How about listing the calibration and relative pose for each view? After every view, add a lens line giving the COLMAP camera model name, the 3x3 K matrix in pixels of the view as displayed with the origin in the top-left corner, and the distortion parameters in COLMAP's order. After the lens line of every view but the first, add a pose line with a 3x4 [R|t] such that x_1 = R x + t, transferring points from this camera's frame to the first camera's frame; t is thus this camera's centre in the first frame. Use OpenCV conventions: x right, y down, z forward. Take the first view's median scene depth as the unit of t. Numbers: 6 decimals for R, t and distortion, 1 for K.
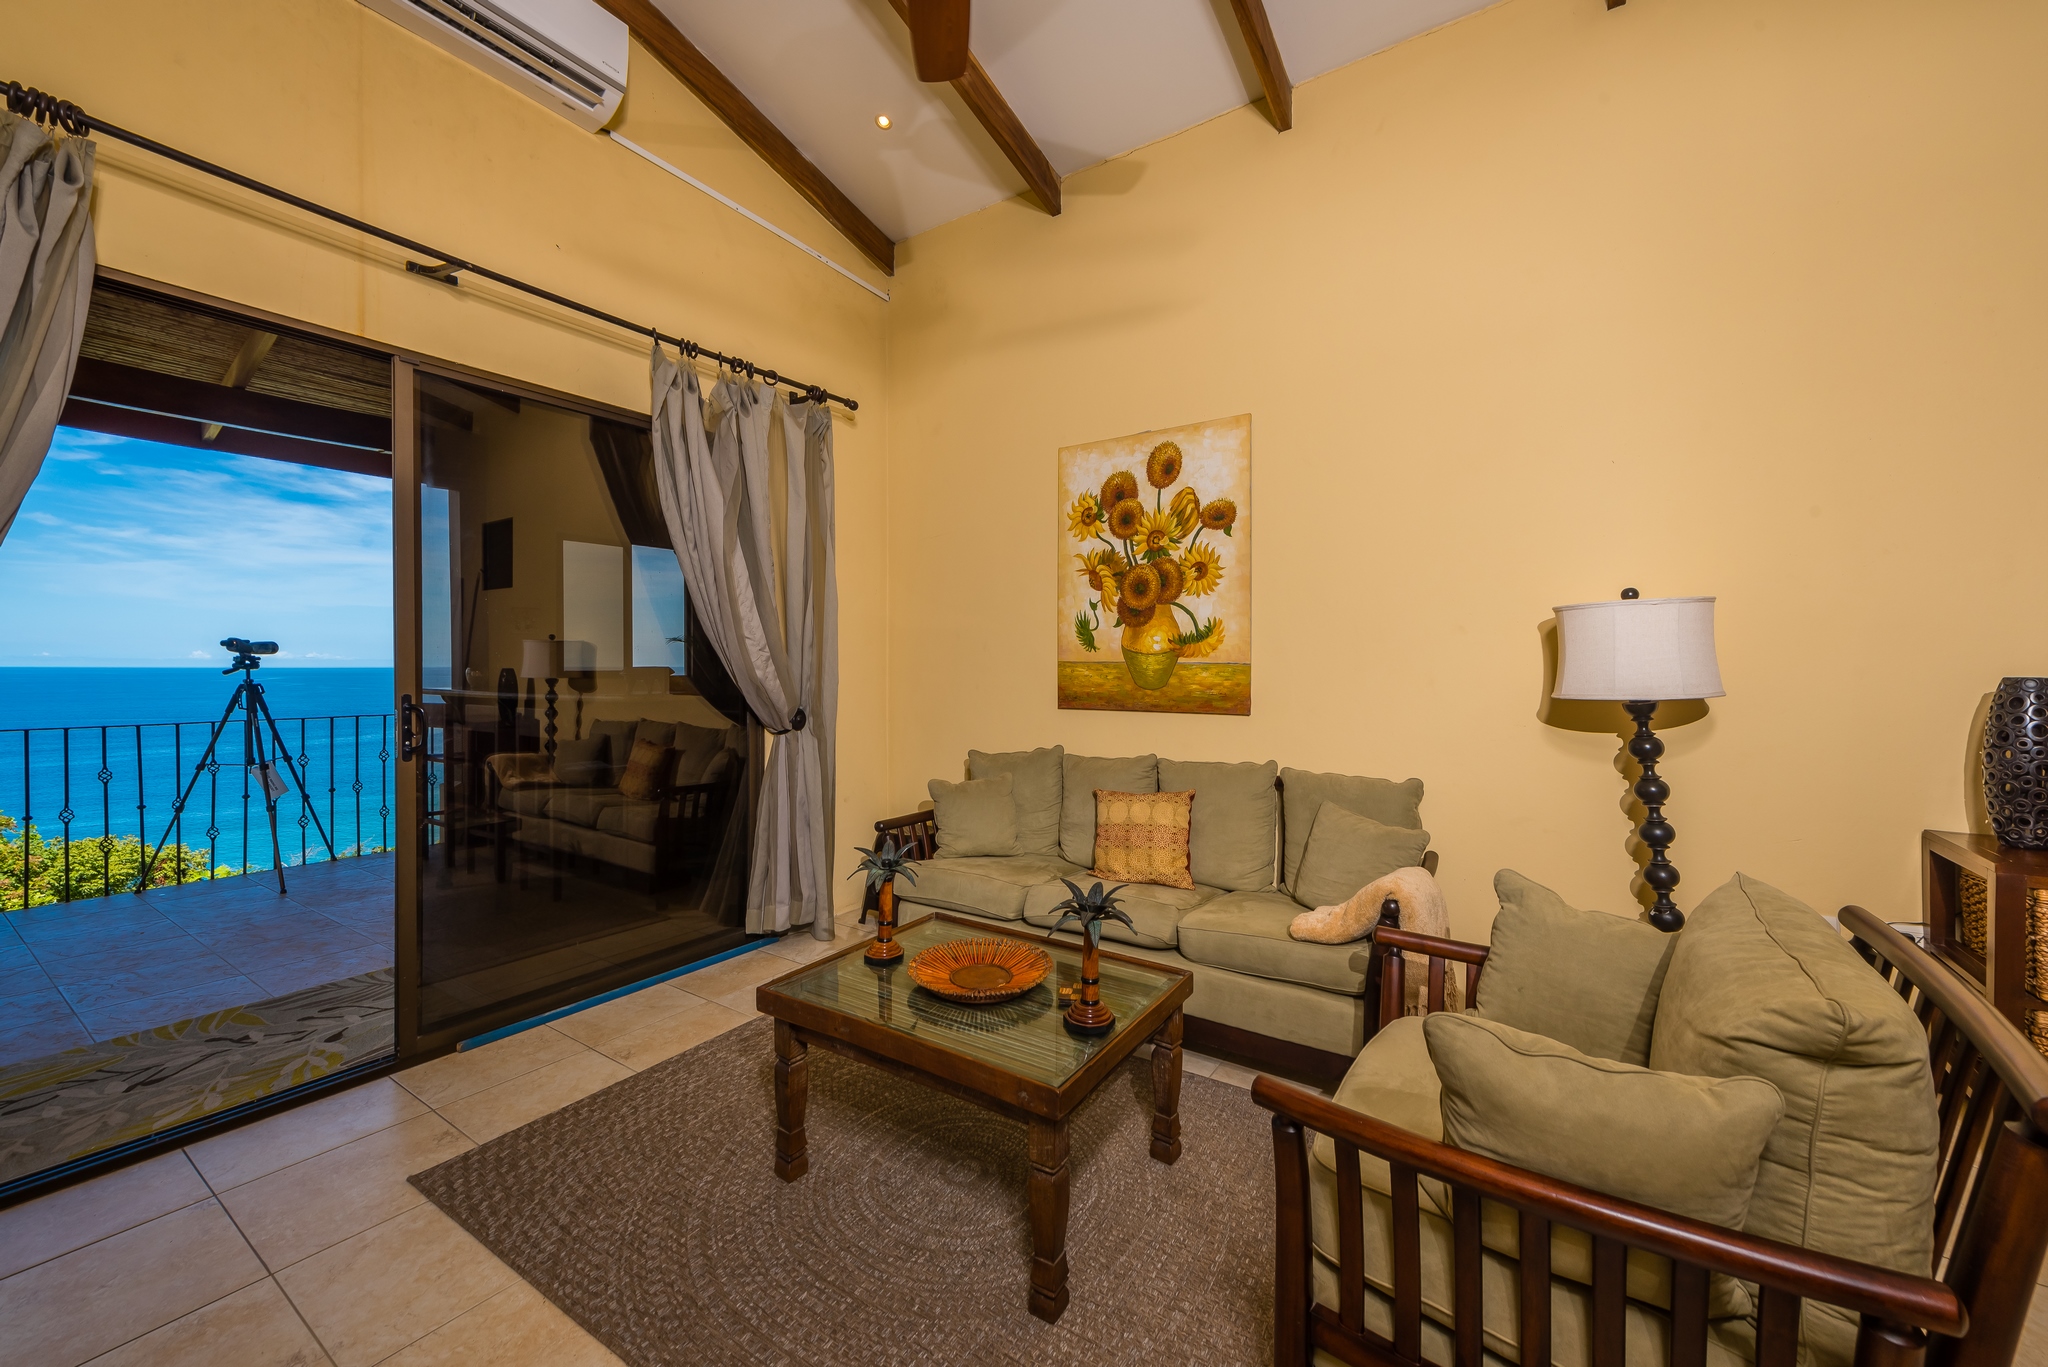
lens RADIAL K [[783.9, 0, 1023.5], [0, 783.9, 672.1], [0, 0, 1]] dist [0.000071, -0.000123]
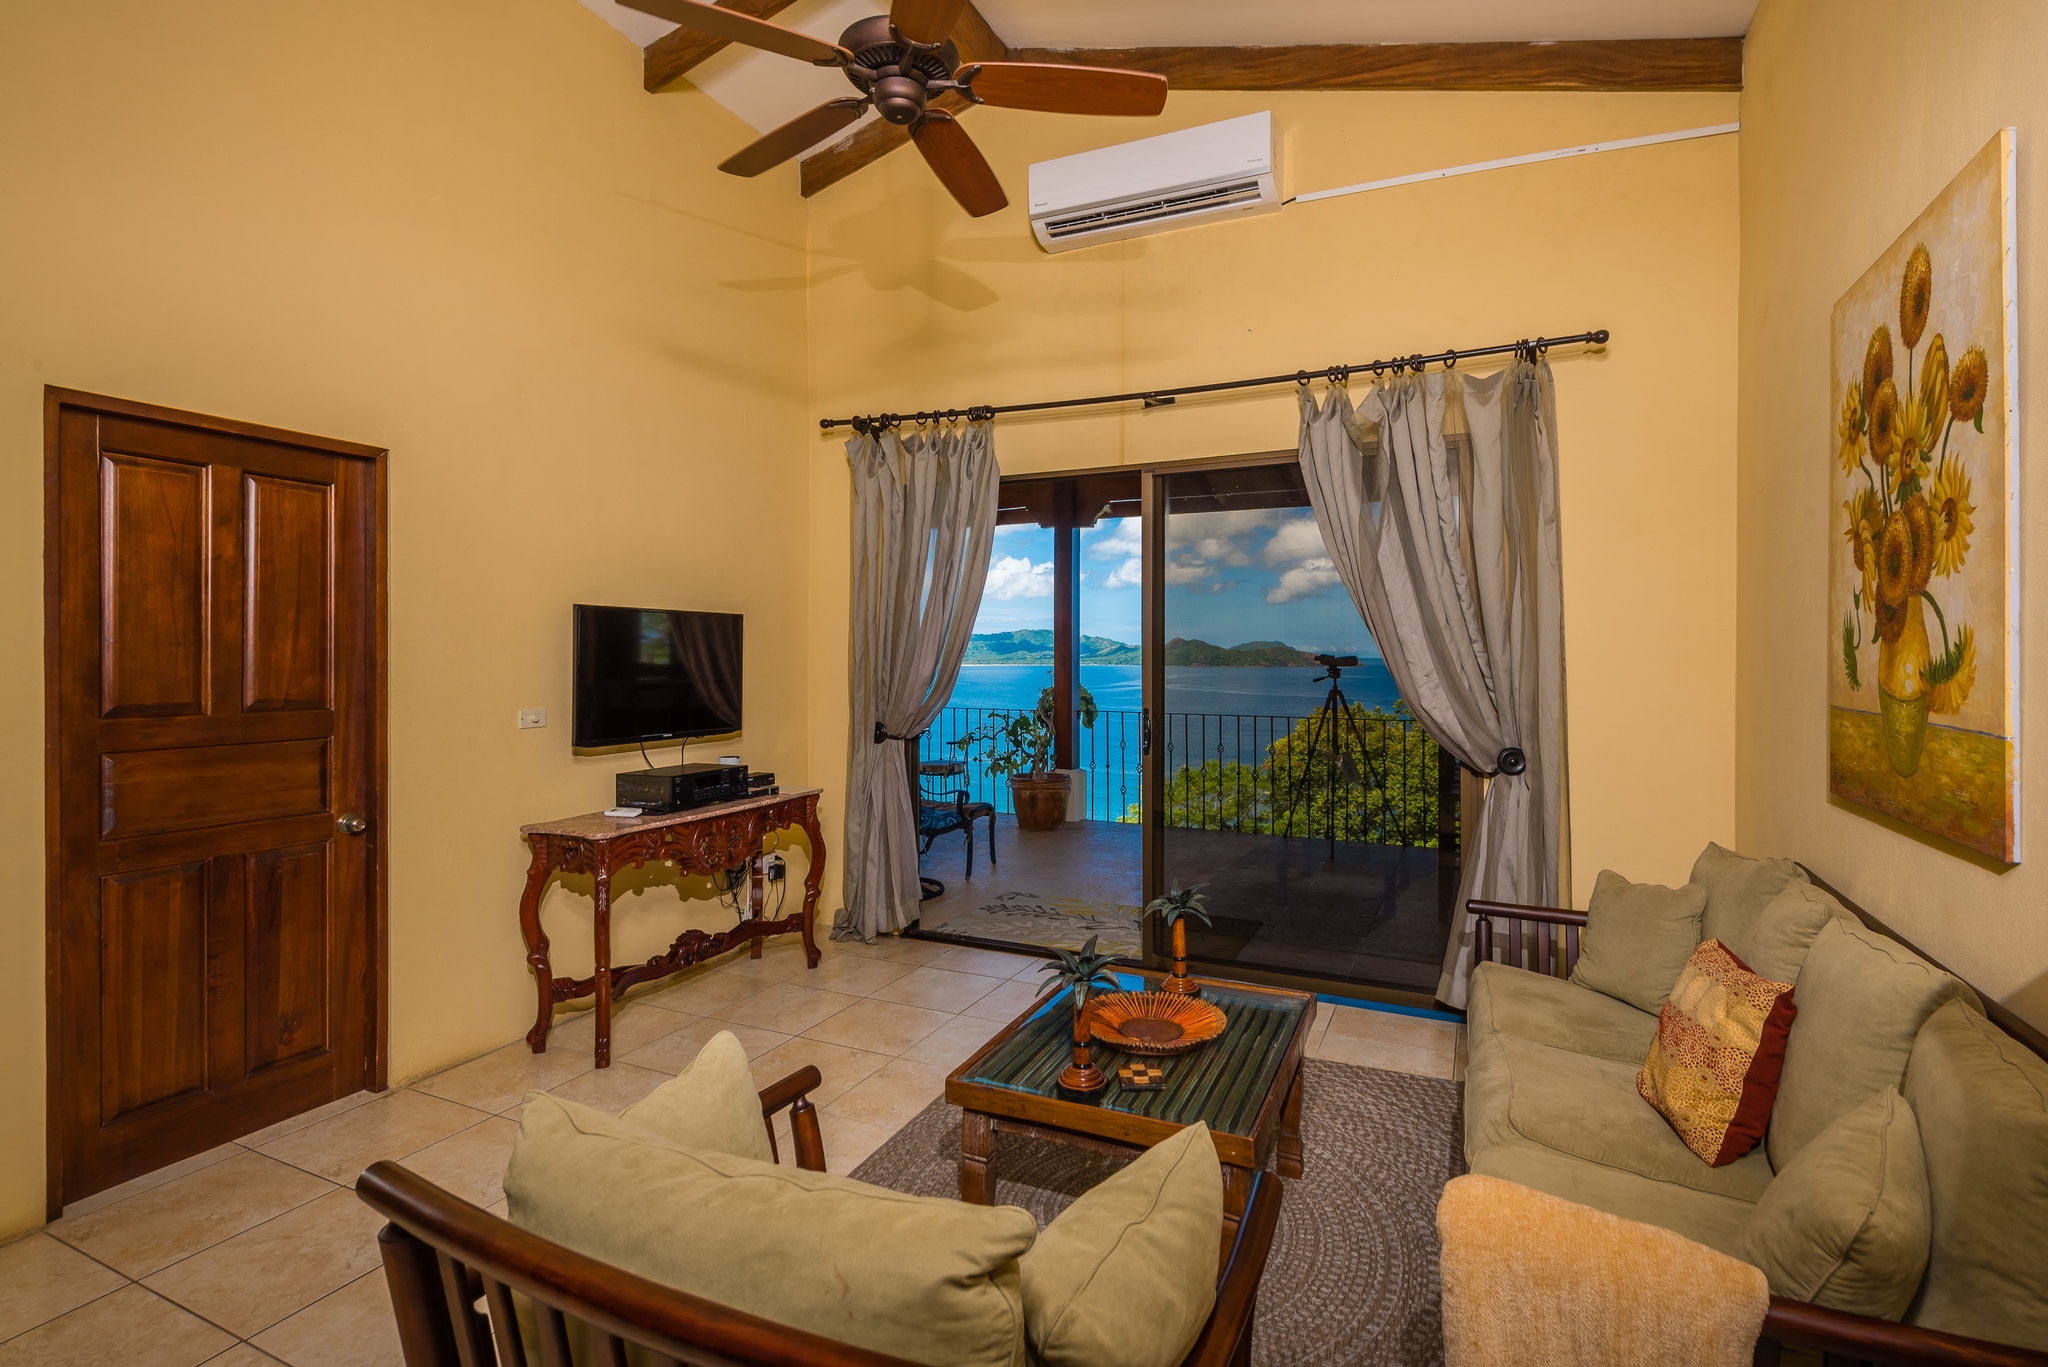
lens RADIAL K [[952.1, 0, 1028.7], [0, 952.1, 662.9], [0, 0, 1]] dist [0.000097, -0.000178]
pose [[0.160077, 0.006134, -0.987085, 0.650182], [-0.008329, 0.999953, 0.004863, -0.044585], [0.987069, 0.007443, 0.160121, 0.388292]]
